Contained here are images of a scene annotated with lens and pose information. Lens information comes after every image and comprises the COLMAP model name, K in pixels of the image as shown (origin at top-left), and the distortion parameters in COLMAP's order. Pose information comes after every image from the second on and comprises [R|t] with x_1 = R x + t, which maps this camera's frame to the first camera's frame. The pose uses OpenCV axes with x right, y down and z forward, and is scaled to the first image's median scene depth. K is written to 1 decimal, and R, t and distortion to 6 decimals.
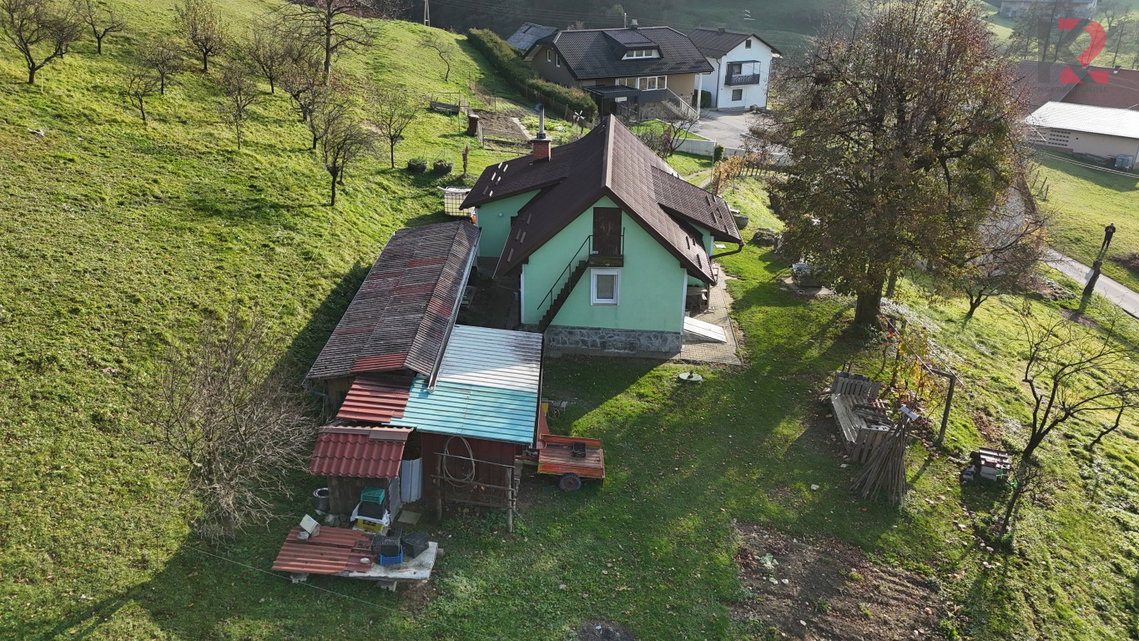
lens RADIAL K [[838.8, 0, 567.3], [0, 838.8, 322.9], [0, 0, 1]] dist [0.070079, -0.063489]
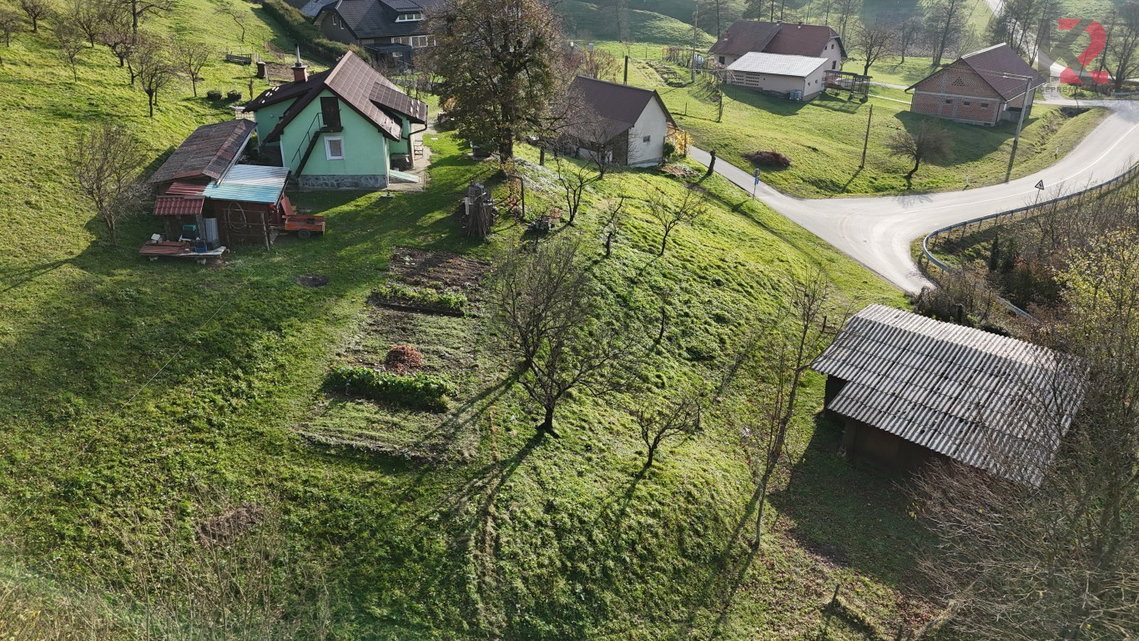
lens RADIAL K [[838.8, 0, 564.1], [0, 838.8, 319.6], [0, 0, 1]] dist [0.070079, -0.063489]
pose [[0.982075, -0.082642, 0.169405, 0.129229], [0.078524, 0.996434, 0.030876, 0.200613], [-0.171353, -0.017020, 0.985063, -0.518252]]
